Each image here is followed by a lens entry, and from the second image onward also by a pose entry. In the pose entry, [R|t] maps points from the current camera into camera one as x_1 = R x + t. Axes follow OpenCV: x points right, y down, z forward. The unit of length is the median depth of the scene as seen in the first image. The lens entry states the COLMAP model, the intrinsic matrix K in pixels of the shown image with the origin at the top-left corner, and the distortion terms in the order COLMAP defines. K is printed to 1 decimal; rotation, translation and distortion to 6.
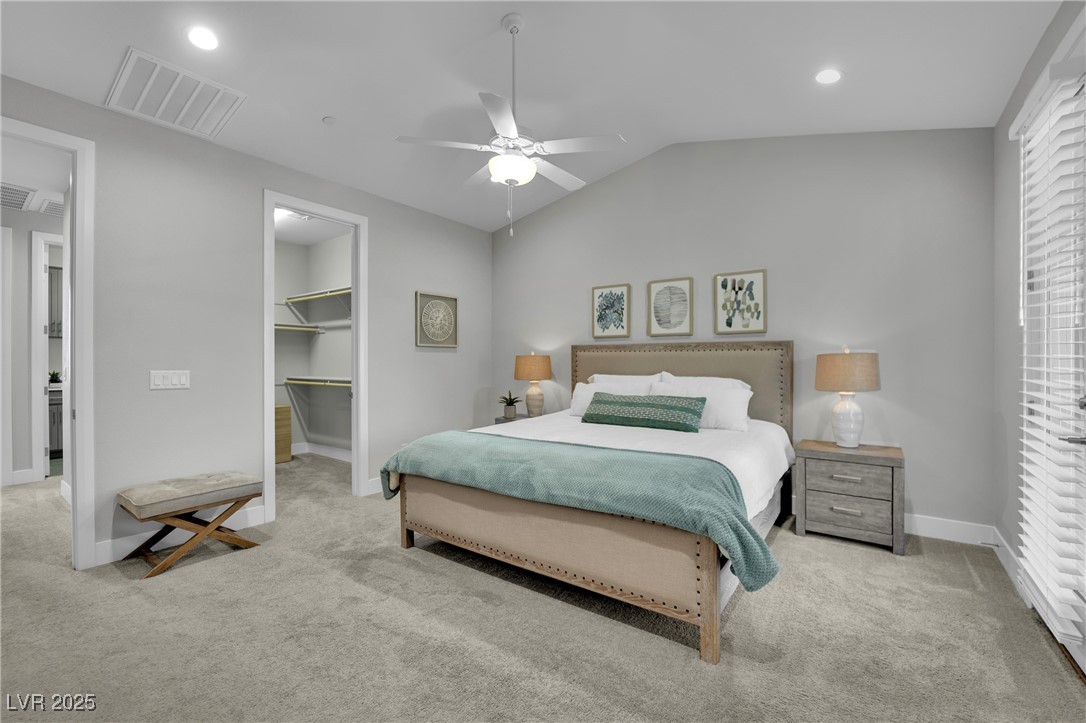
lens RADIAL K [[451.2, 0, 550.2], [0, 451.2, 366.4], [0, 0, 1]] dist [-0.019221, -0.000141]
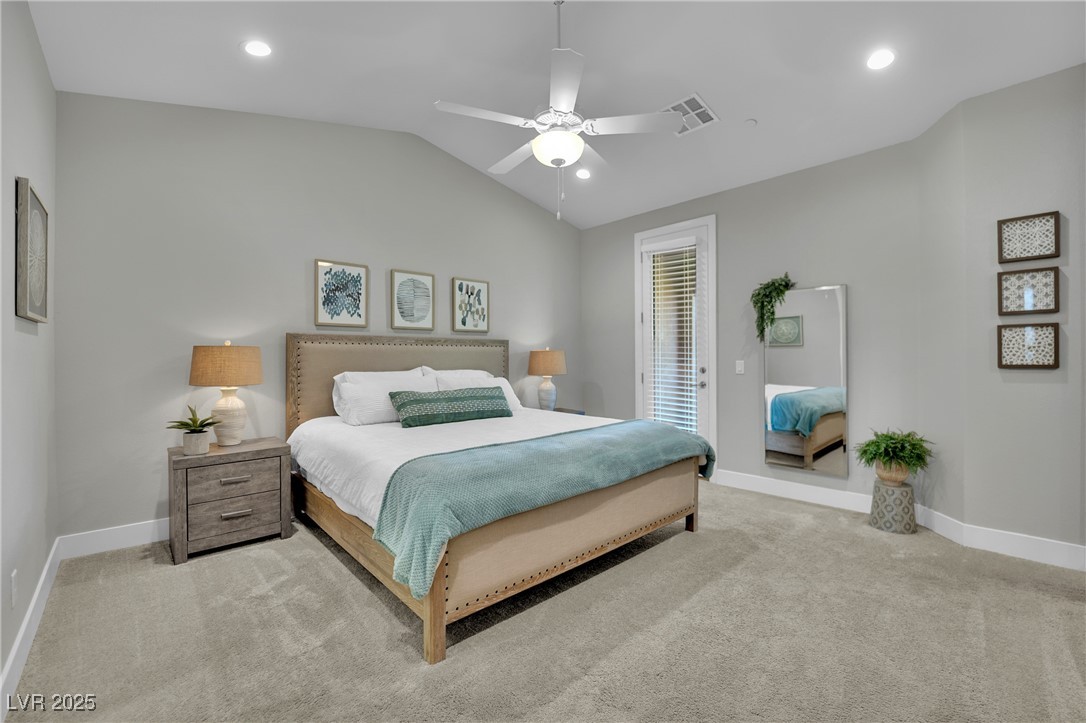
lens RADIAL K [[451.2, 0, 545.5], [0, 451.2, 355.7], [0, 0, 1]] dist [-0.019221, -0.000141]
pose [[0.218472, -0.000481, 0.975843, -0.659041], [0.012165, 0.999924, -0.002231, -0.005822], [-0.975767, 0.012358, 0.218461, 0.535655]]
